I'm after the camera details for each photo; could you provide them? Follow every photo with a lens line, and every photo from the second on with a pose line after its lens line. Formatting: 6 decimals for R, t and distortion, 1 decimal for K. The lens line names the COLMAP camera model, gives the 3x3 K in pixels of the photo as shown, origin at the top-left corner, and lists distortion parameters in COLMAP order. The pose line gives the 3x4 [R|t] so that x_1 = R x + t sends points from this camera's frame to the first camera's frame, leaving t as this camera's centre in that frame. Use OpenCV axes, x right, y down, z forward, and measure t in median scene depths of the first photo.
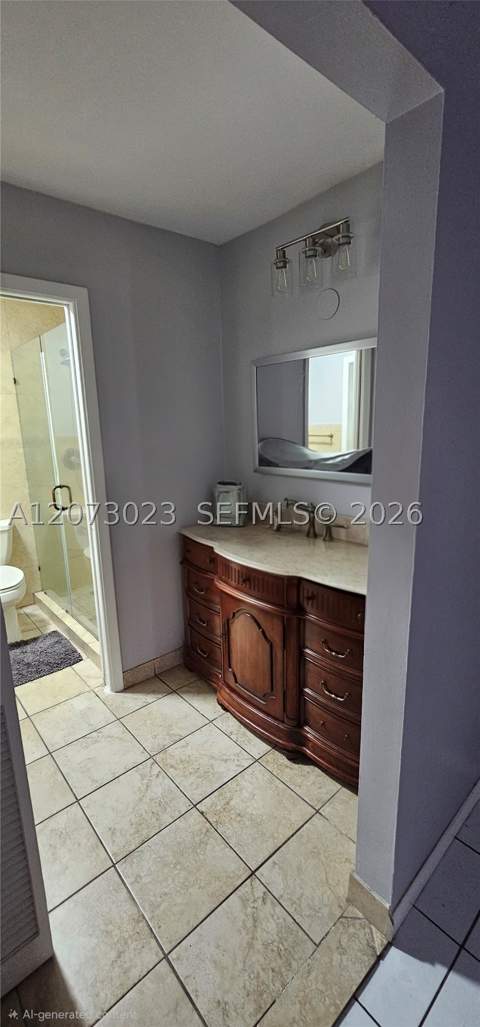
lens RADIAL K [[421.2, 0, 236.4], [0, 421.2, 511.9], [0, 0, 1]] dist [-0.010999, 0.001138]
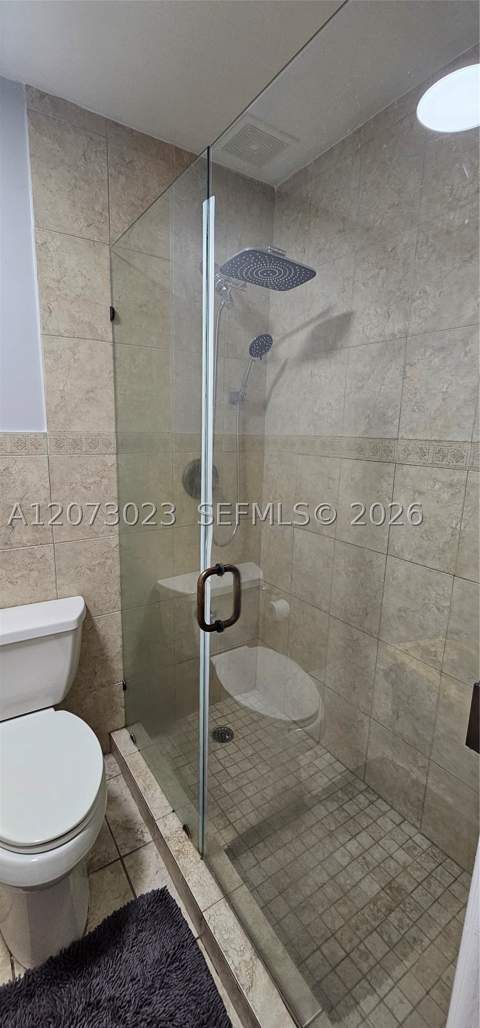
lens RADIAL K [[421.6, 0, 242.3], [0, 421.6, 515.3], [0, 0, 1]] dist [-0.010999, 0.001138]
pose [[0.990678, 0.079766, -0.110429, -0.311575], [-0.080208, 0.996778, 0.000440, -0.096589], [0.110108, 0.008422, 0.993884, 0.544598]]
